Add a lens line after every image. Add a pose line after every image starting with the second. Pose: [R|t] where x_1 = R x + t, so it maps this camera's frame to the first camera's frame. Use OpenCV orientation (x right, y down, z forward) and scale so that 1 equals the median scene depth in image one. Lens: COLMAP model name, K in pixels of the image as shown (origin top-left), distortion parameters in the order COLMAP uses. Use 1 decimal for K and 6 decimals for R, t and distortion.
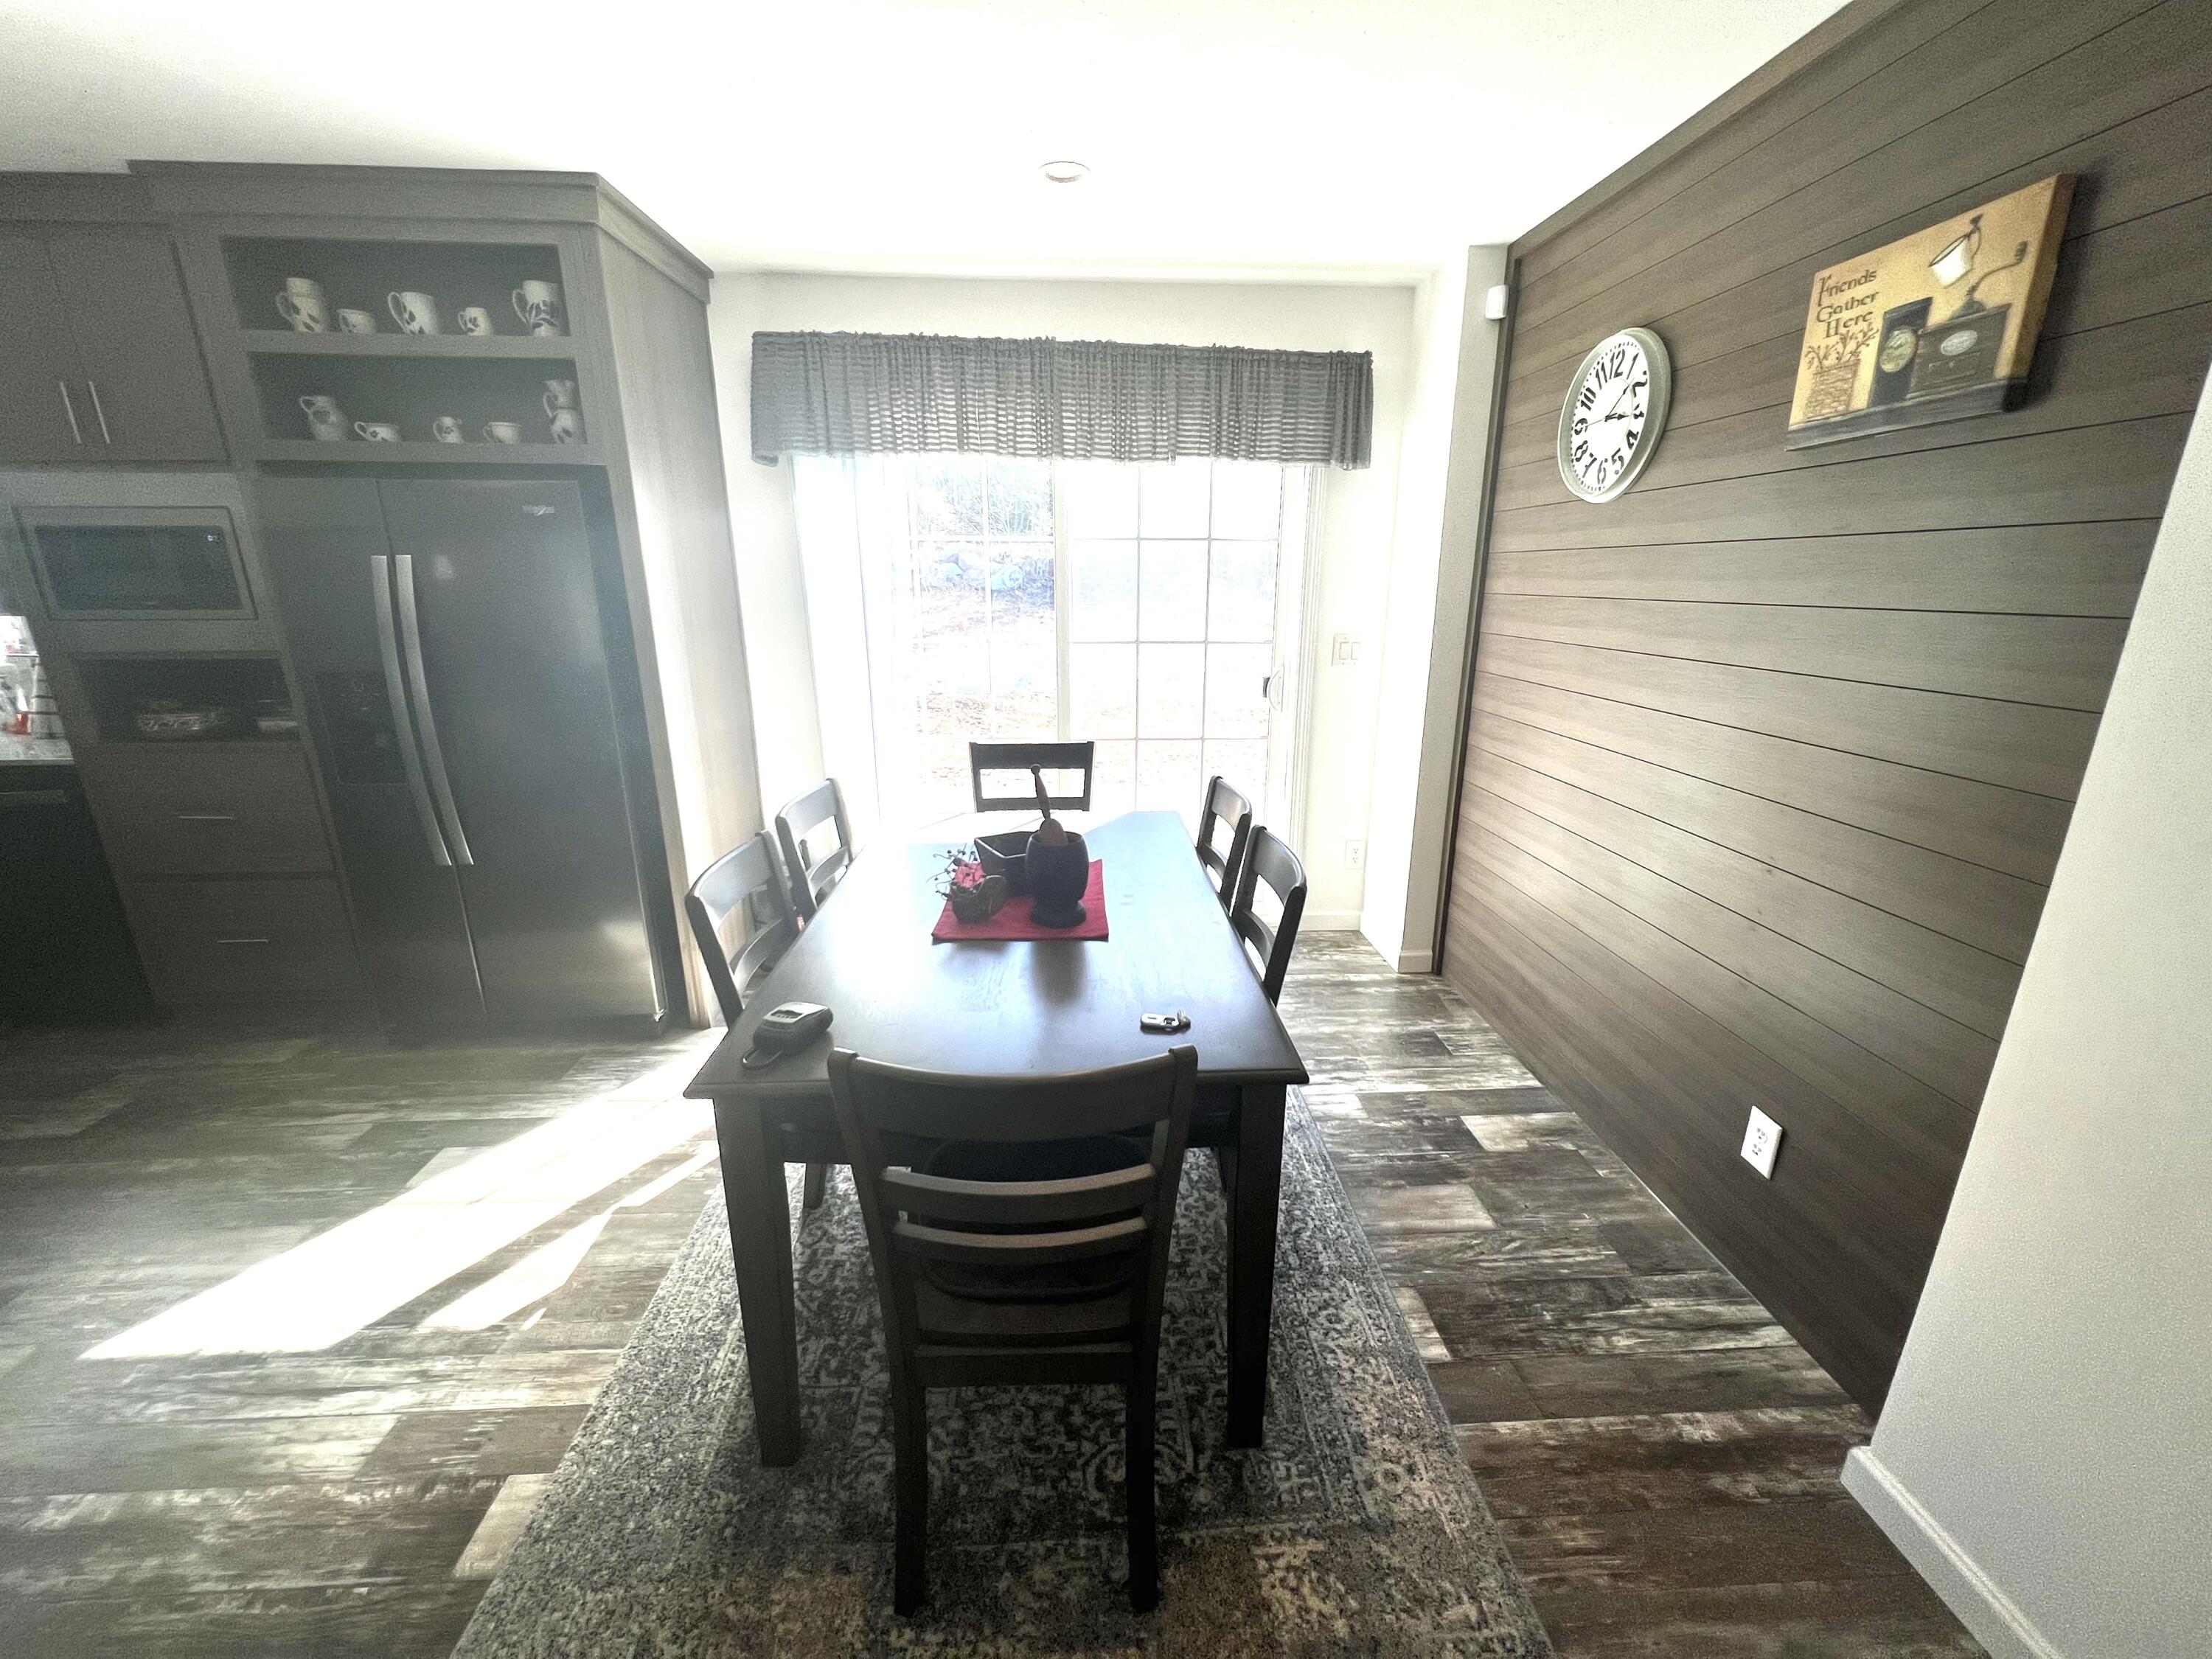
lens RADIAL K [[881.7, 0, 1109.5], [0, 881.7, 829.0], [0, 0, 1]] dist [-0.001662, 0.000327]
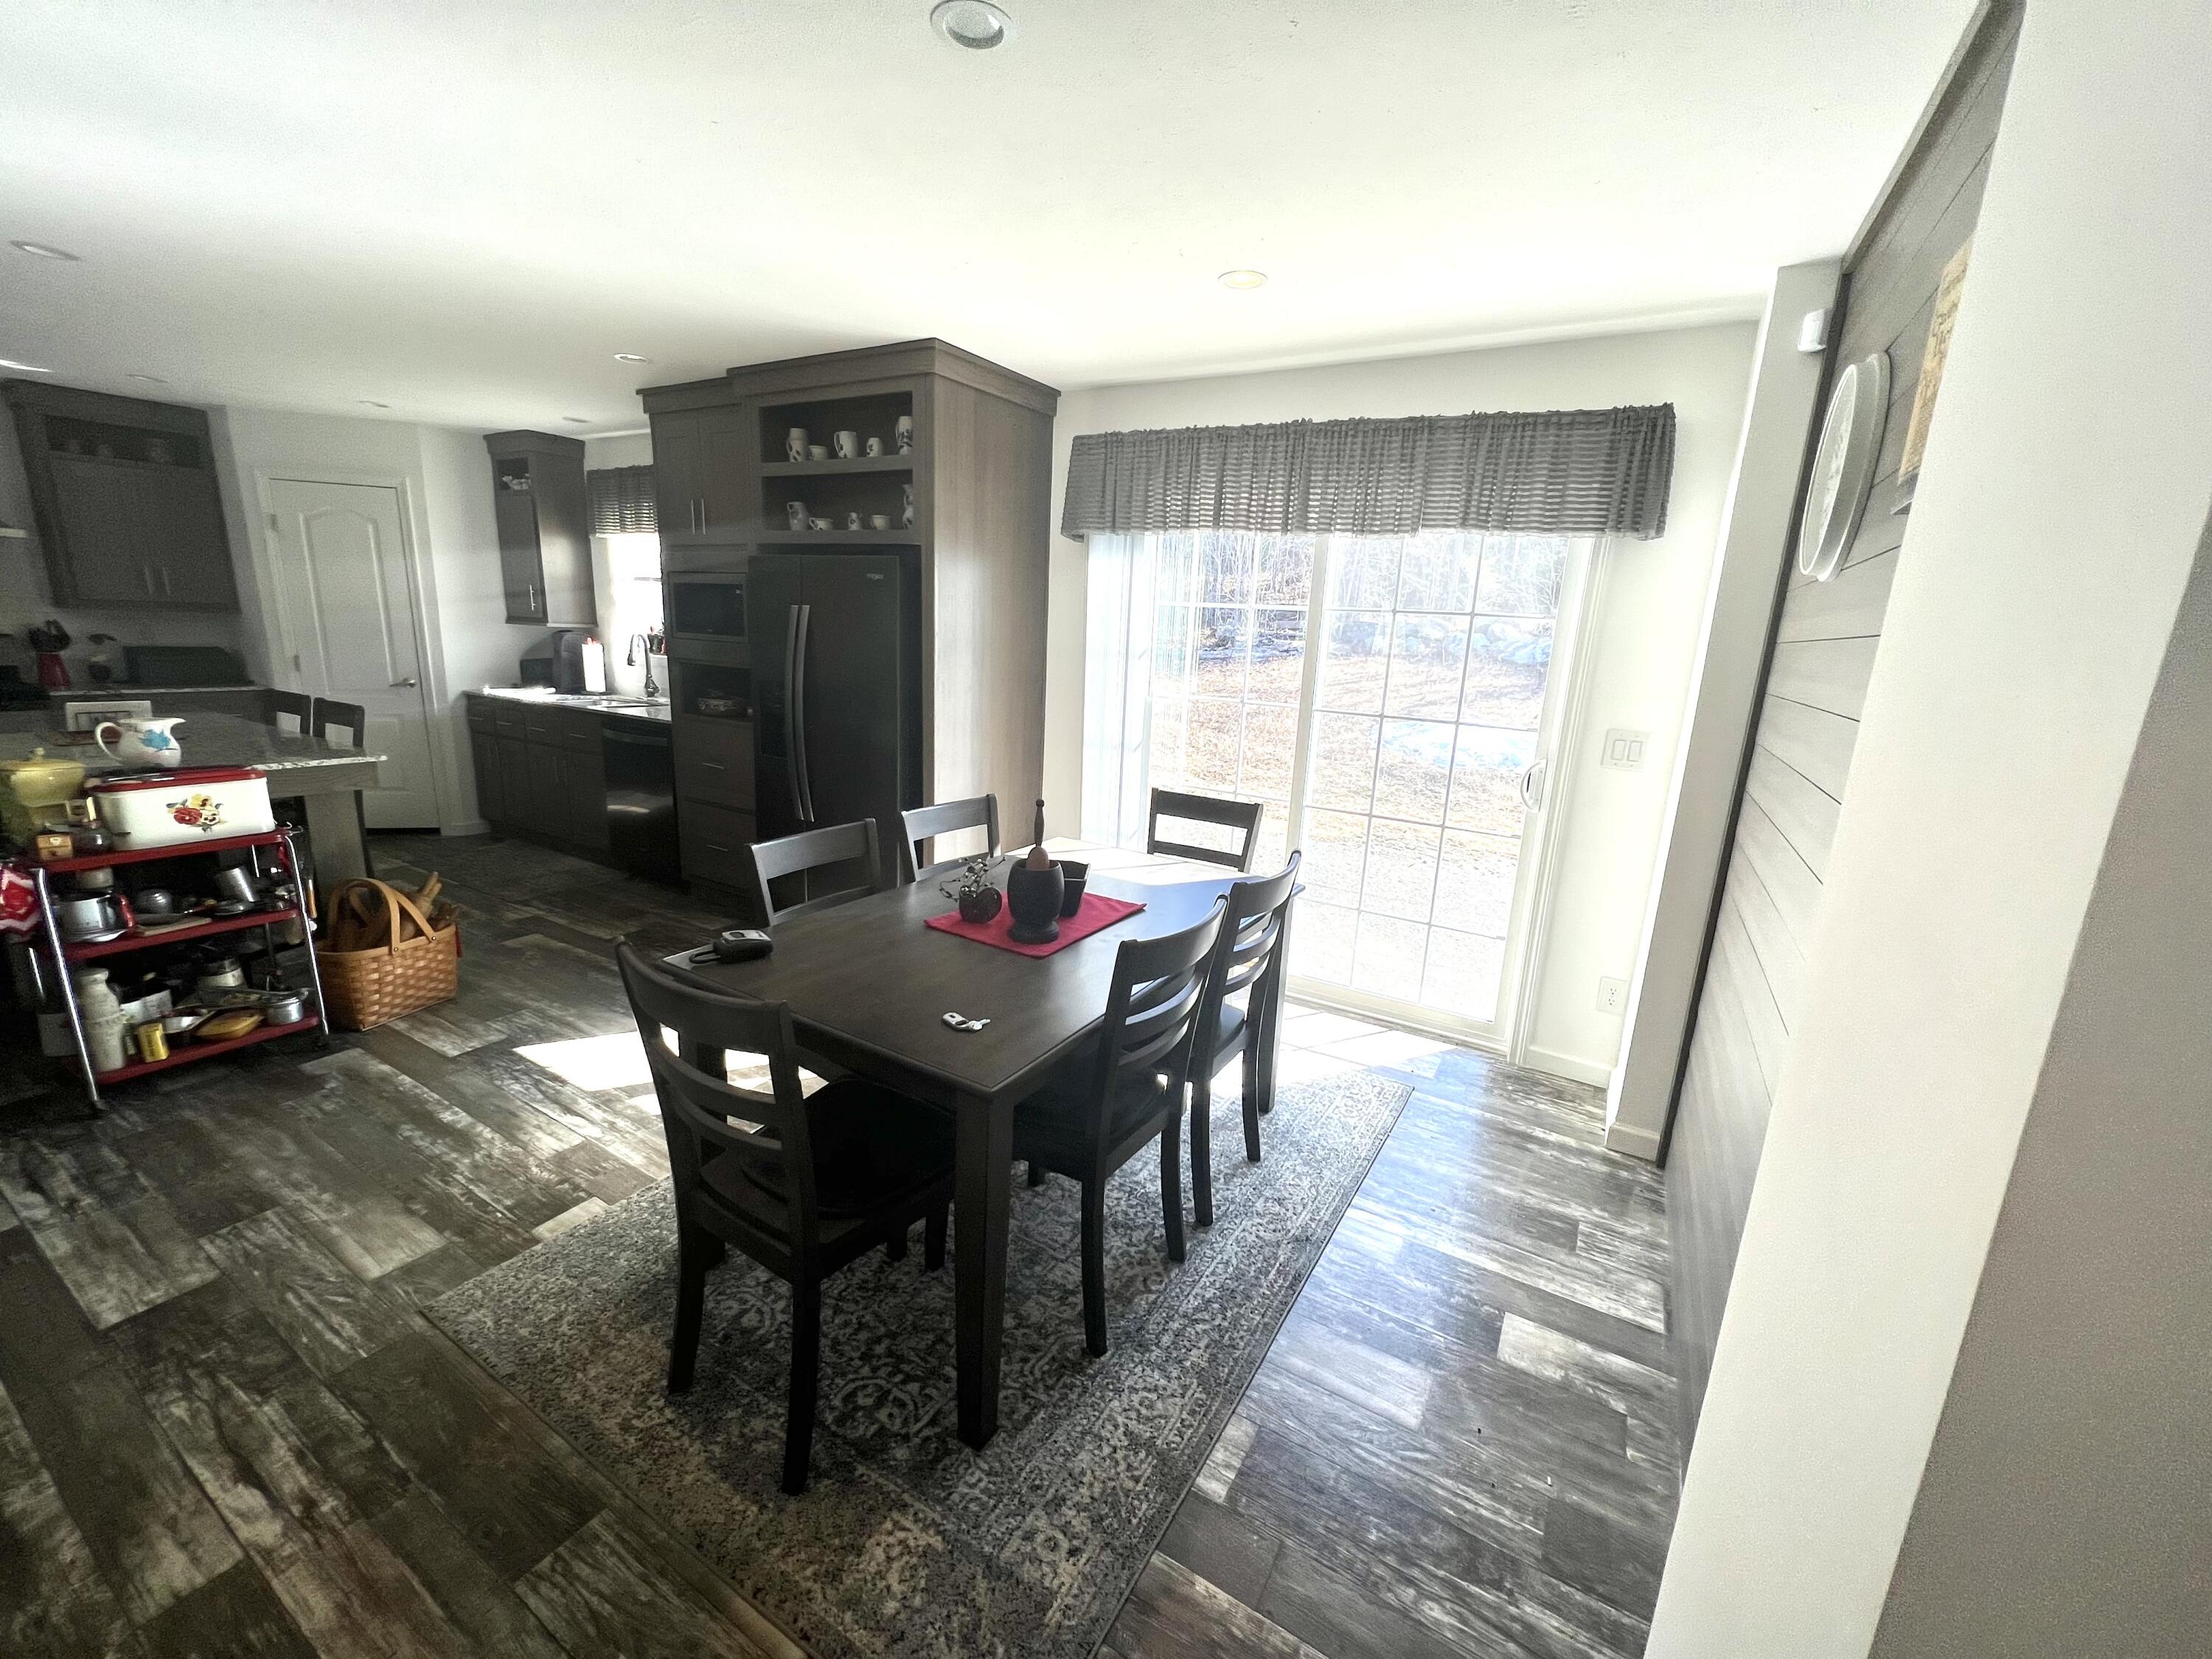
lens RADIAL K [[881.7, 0, 1109.5], [0, 881.7, 829.0], [0, 0, 1]] dist [-0.001662, 0.000327]
pose [[0.827152, 0.164101, -0.537486, 0.570067], [-0.201252, 0.979481, -0.010665, -0.037417], [0.524707, 0.116992, 0.843205, 0.081413]]
